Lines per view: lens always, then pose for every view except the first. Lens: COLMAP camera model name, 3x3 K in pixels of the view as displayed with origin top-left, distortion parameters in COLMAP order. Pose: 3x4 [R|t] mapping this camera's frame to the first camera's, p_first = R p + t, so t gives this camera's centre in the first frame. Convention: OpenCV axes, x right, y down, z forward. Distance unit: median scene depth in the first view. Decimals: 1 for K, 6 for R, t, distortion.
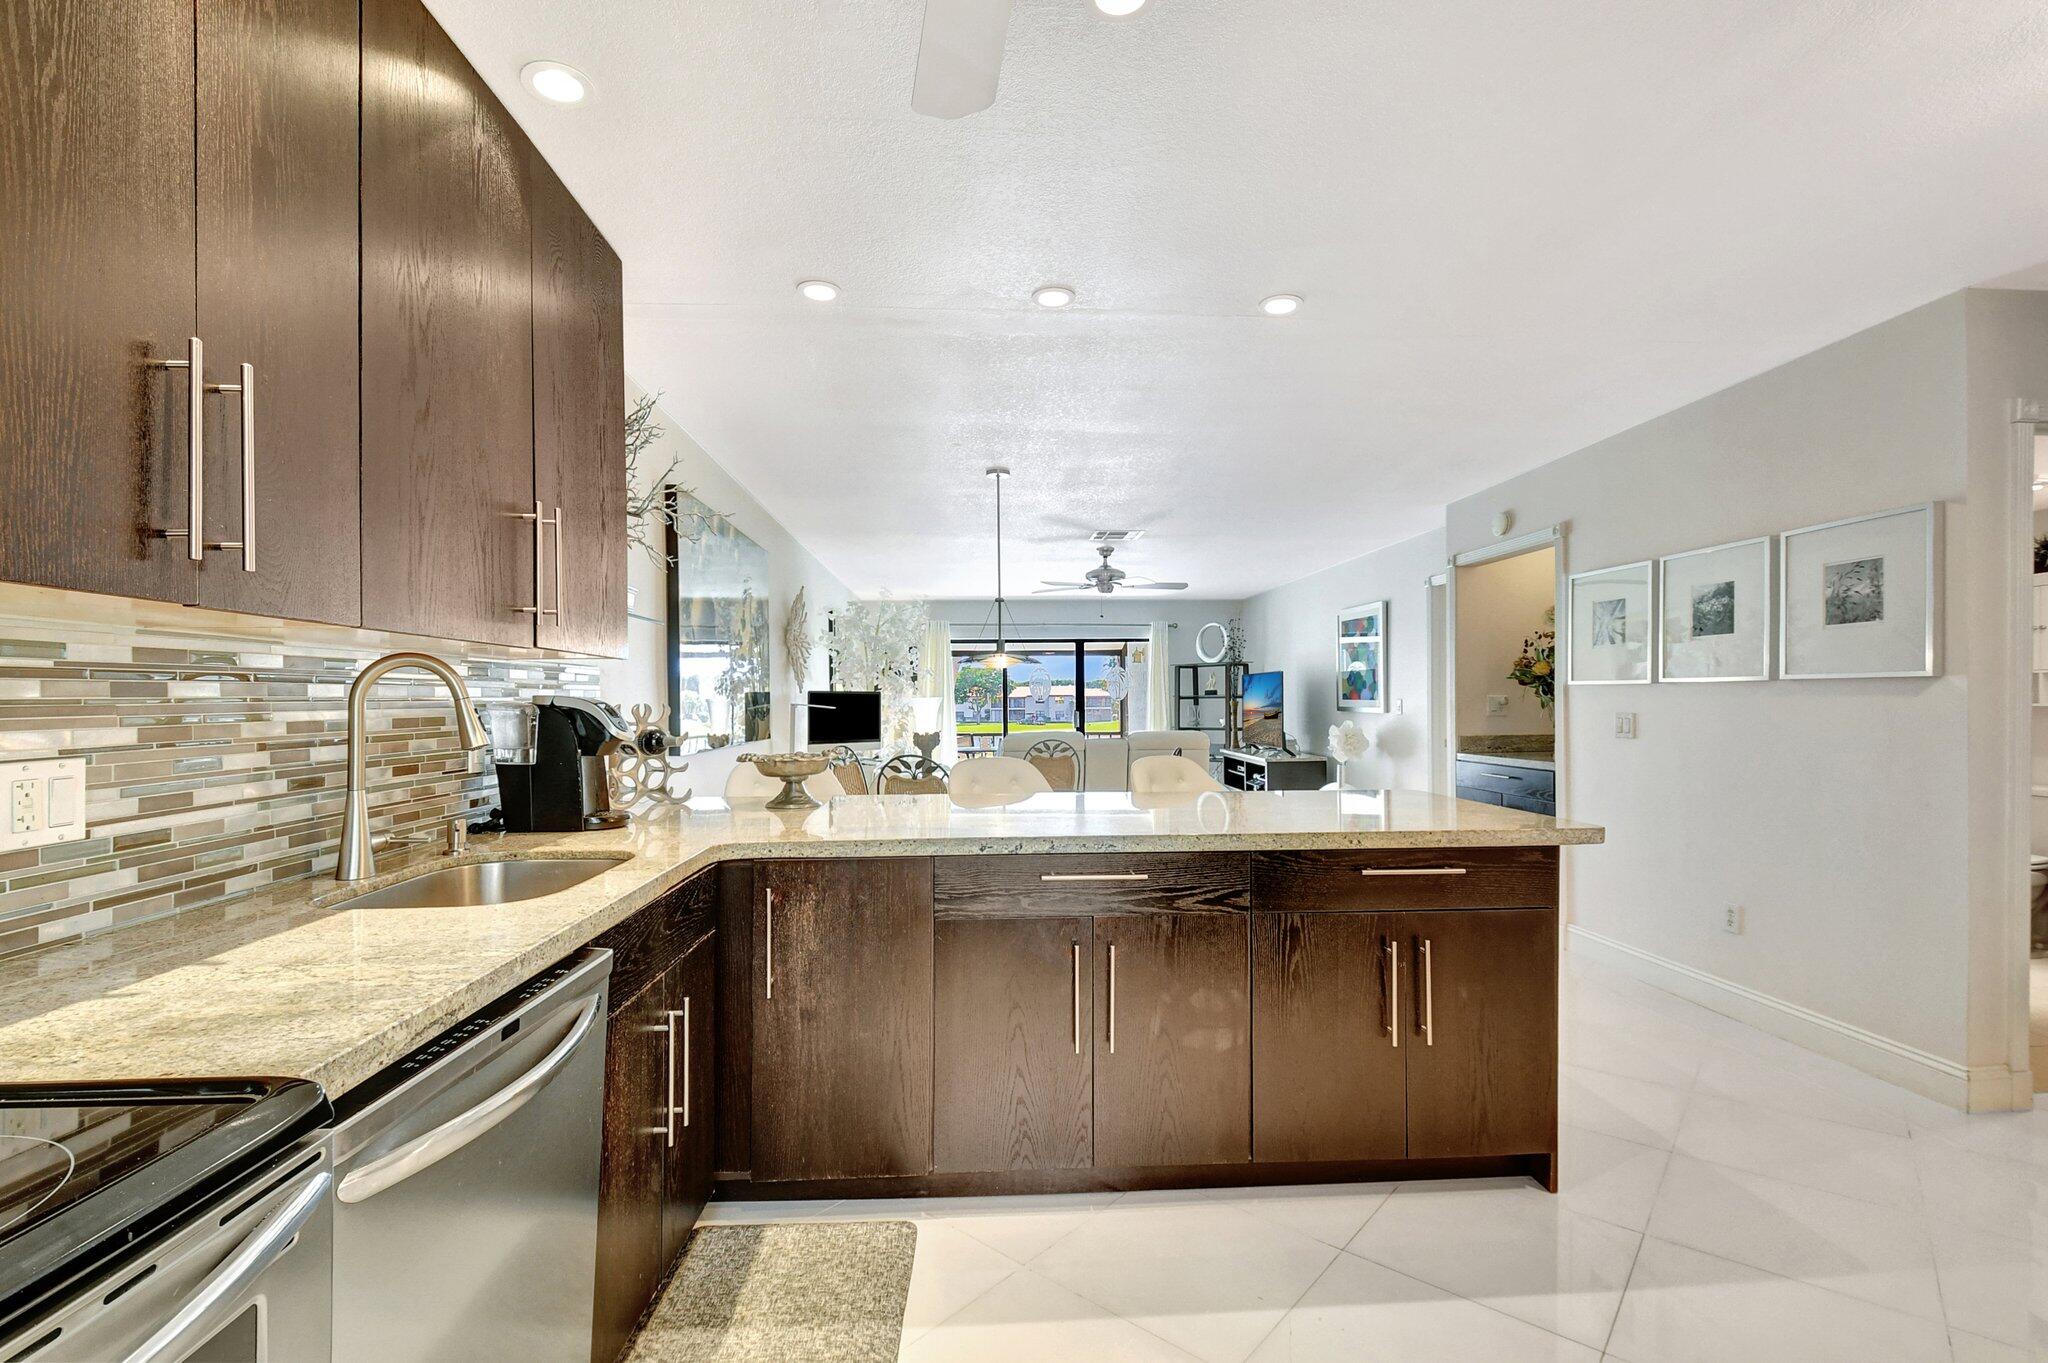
lens RADIAL K [[885.0, 0, 1025.1], [0, 885.0, 702.4], [0, 0, 1]] dist [0.000420, -0.011483]
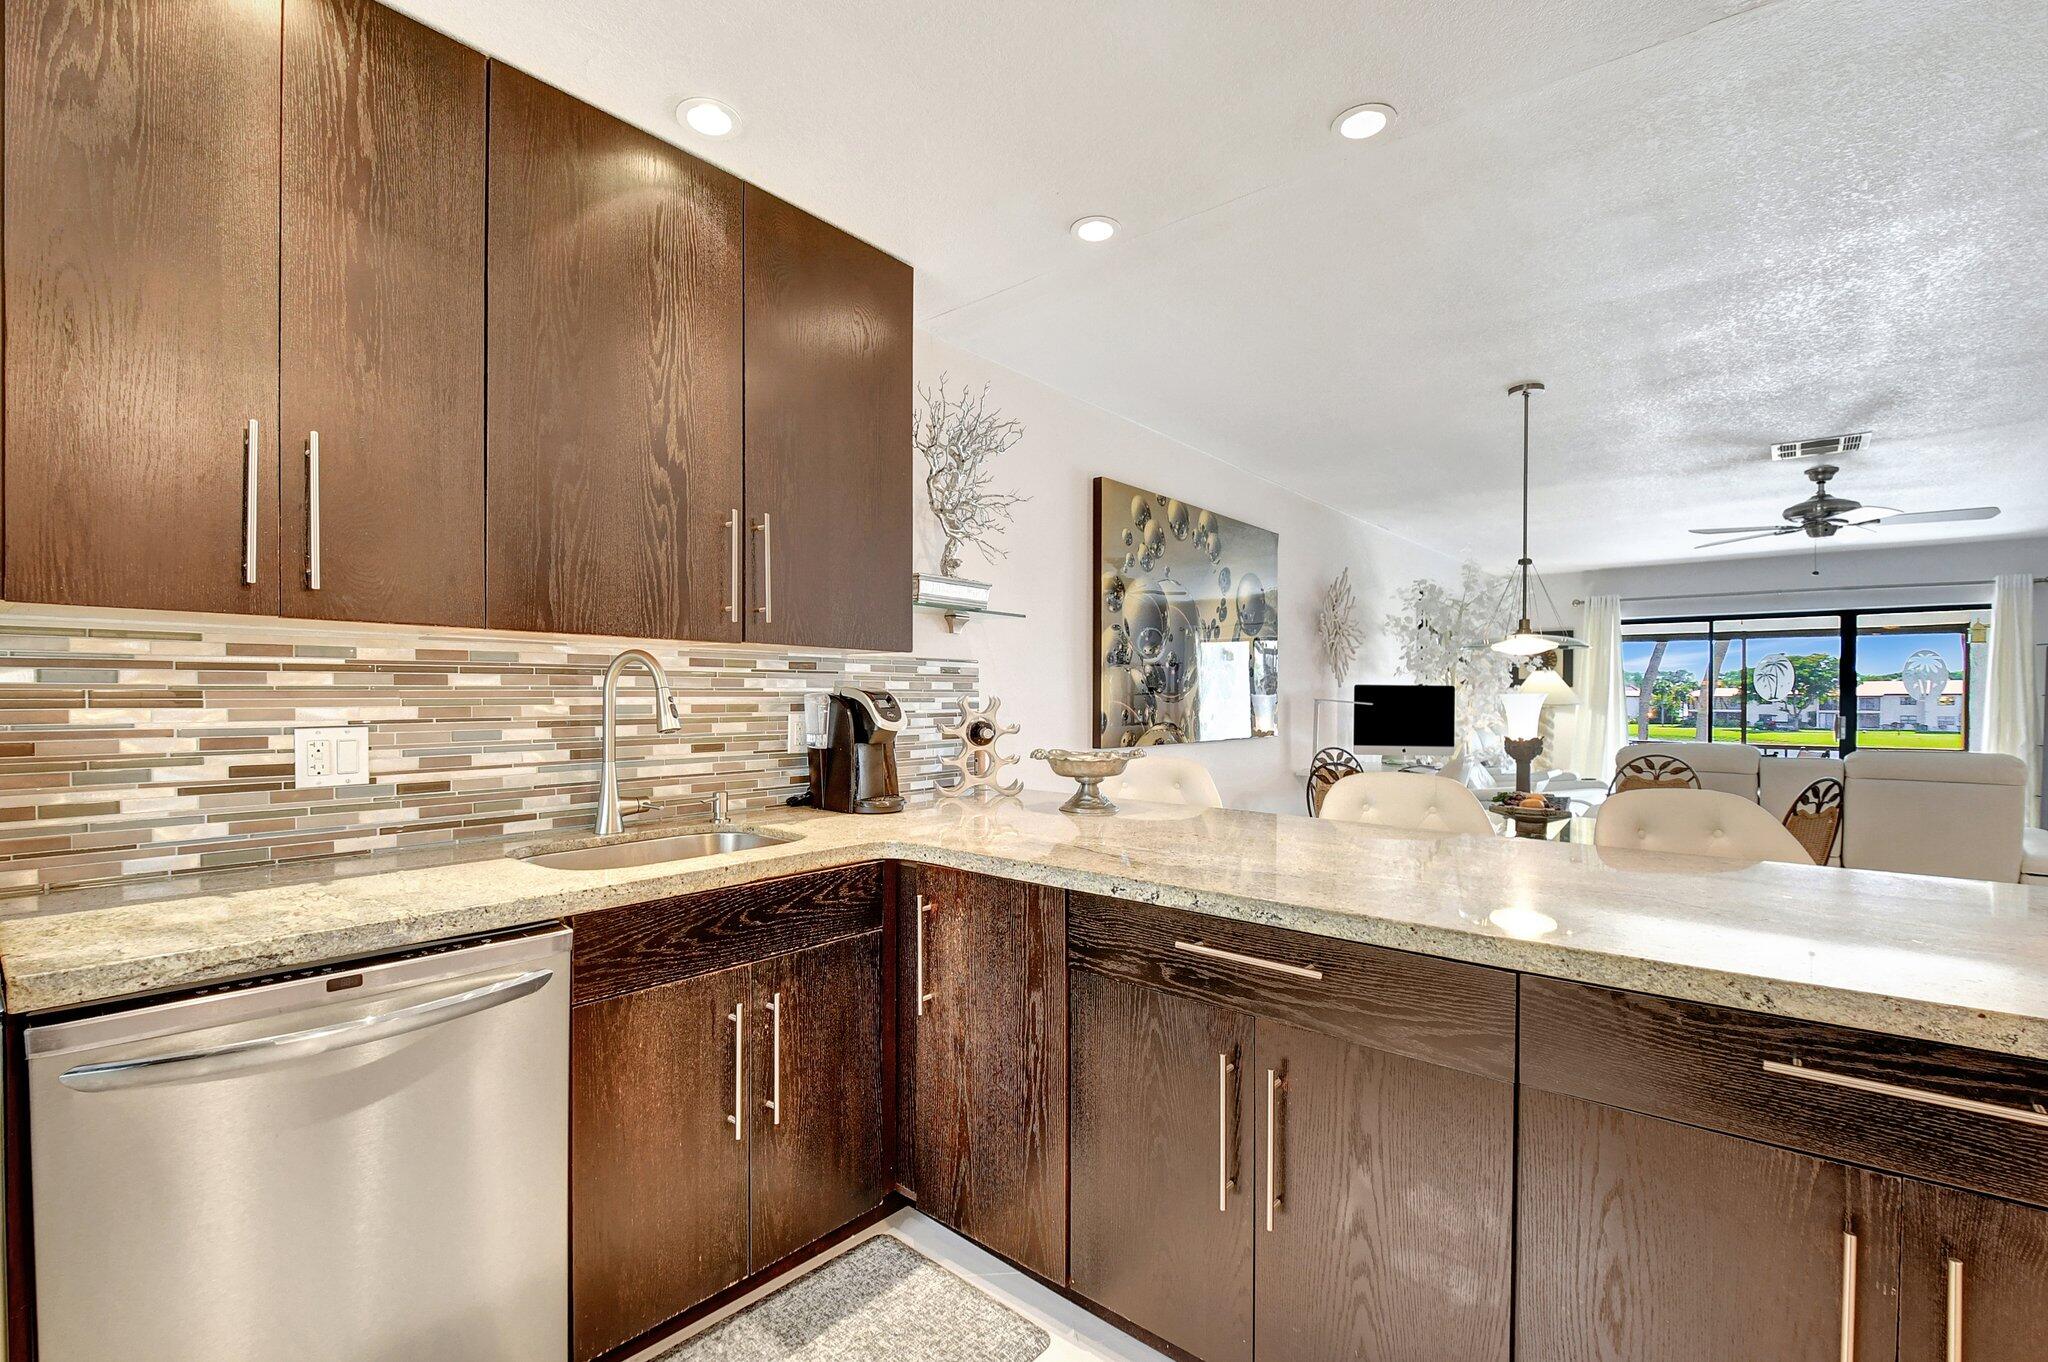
lens RADIAL K [[895.2, 0, 1033.1], [0, 895.2, 697.2], [0, 0, 1]] dist [0.035389, -0.032204]
pose [[0.728206, 0.011917, -0.685255, 0.426300], [-0.011955, 0.999918, 0.004685, -0.003261], [0.685254, 0.004781, 0.728288, 0.385234]]
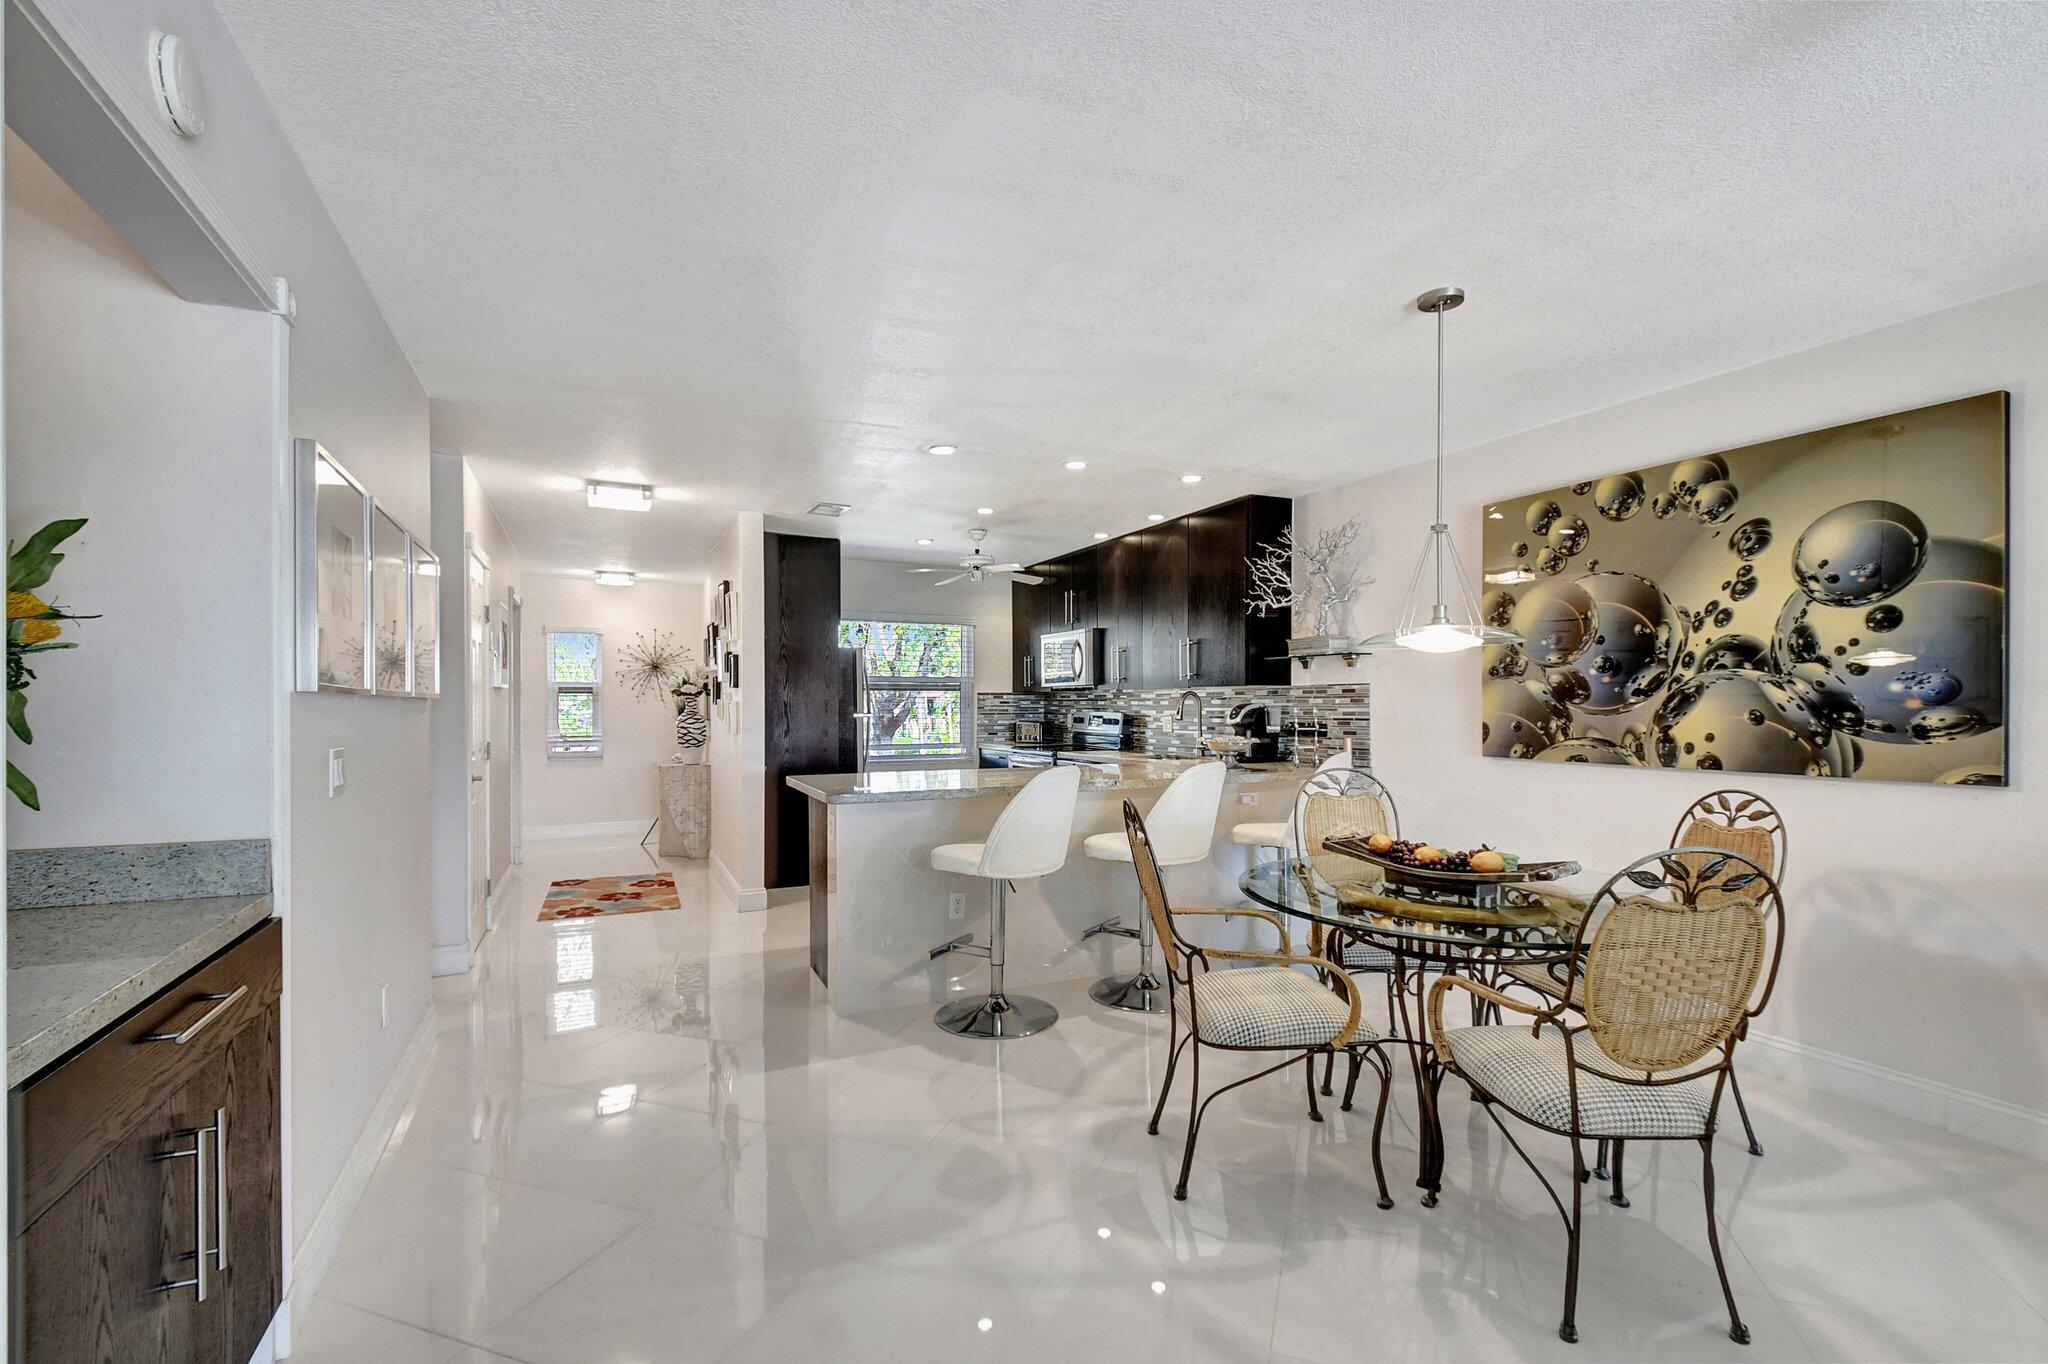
lens RADIAL K [[913.9, 0, 1025.6], [0, 913.9, 705.1], [0, 0, 1]] dist [0.001099, -0.007661]
pose [[-0.932064, 0.009554, -0.362166, 0.941683], [0.007677, 0.999949, 0.006622, -0.024655], [0.362211, 0.003392, -0.932090, 3.254838]]
